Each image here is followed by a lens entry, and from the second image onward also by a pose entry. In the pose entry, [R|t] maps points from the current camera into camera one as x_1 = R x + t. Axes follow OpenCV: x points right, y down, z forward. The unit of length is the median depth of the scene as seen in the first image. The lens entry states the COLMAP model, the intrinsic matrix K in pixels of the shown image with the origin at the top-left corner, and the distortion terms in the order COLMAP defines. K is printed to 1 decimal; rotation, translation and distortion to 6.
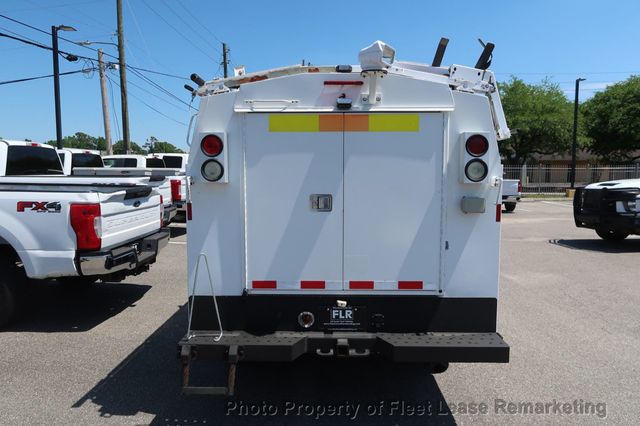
lens RADIAL K [[437.6, 0, 322.1], [0, 437.6, 212.0], [0, 0, 1]] dist [-0.030855, 0.011731]
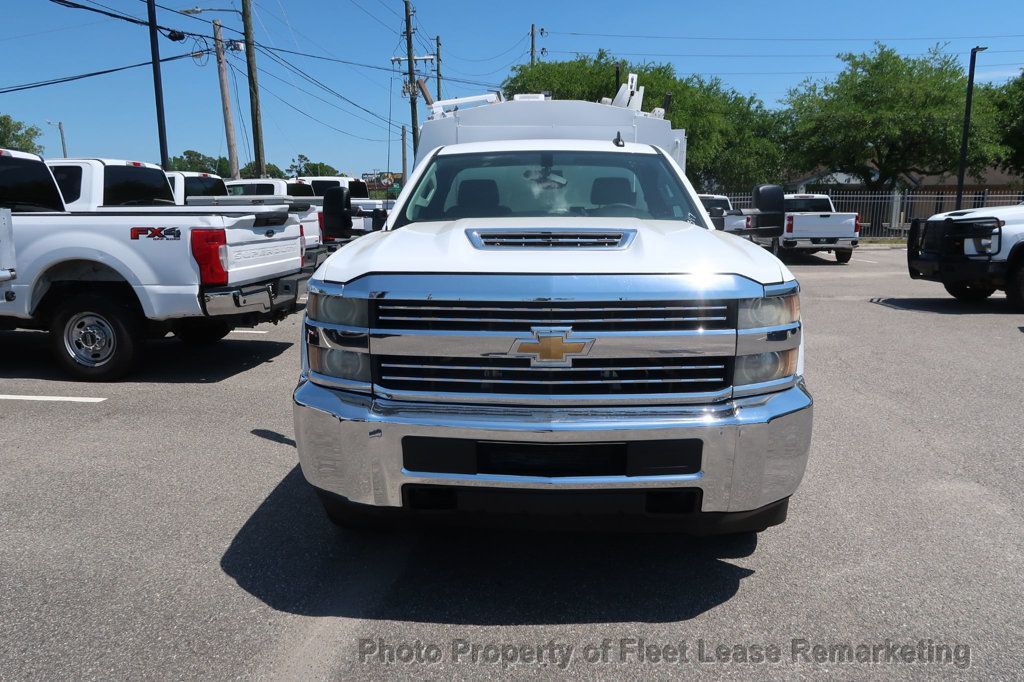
lens RADIAL K [[700.2, 0, 521.1], [0, 700.2, 338.8], [0, 0, 1]] dist [-0.030855, 0.011731]
pose [[0.997342, 0.004099, -0.072752, 0.057366], [0.002570, 0.995817, 0.091333, 0.025656], [0.072822, -0.091277, 0.993159, -0.114187]]
